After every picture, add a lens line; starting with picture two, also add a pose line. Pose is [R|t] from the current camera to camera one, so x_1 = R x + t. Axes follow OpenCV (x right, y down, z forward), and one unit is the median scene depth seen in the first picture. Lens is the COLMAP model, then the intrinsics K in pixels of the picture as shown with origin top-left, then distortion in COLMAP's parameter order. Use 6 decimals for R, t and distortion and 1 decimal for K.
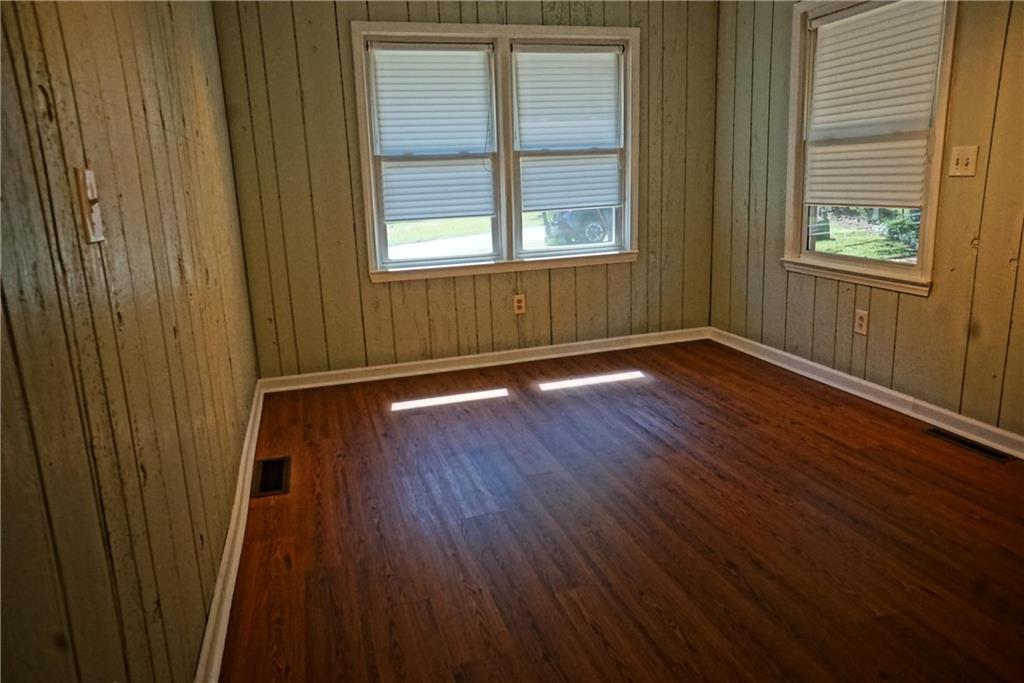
lens RADIAL K [[694.1, 0, 516.2], [0, 694.1, 339.9], [0, 0, 1]] dist [-0.064417, 0.095430]
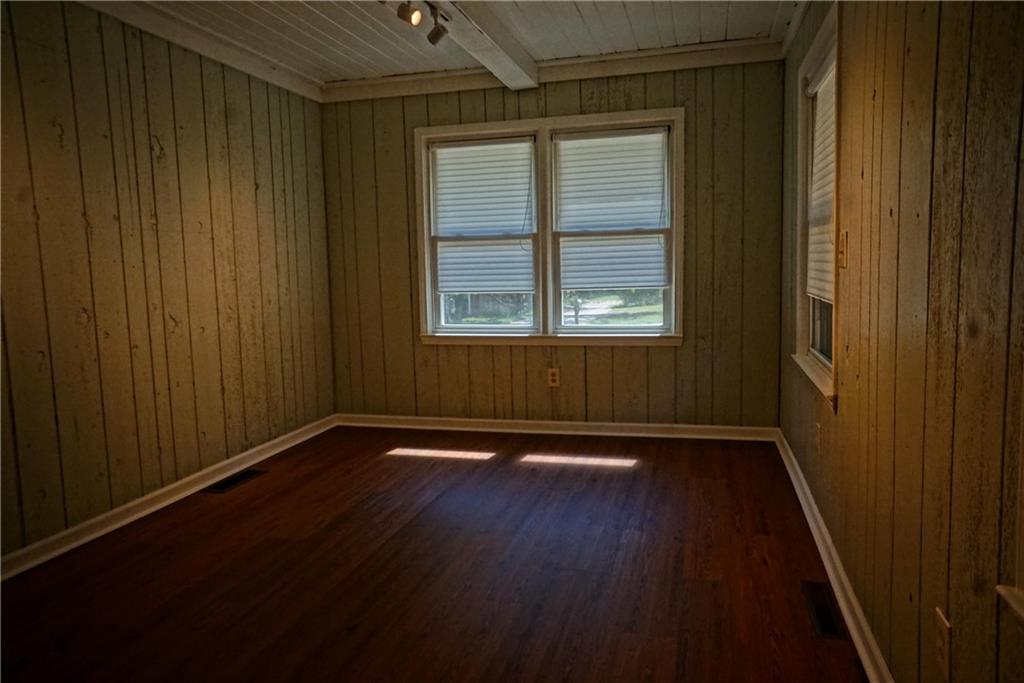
lens RADIAL K [[694.1, 0, 516.2], [0, 694.1, 339.9], [0, 0, 1]] dist [-0.064417, 0.095430]
pose [[0.847117, 0.078429, -0.525586, 0.524935], [-0.129159, 0.989778, -0.060476, -0.039263], [0.515471, 0.119114, 0.848588, 0.092763]]
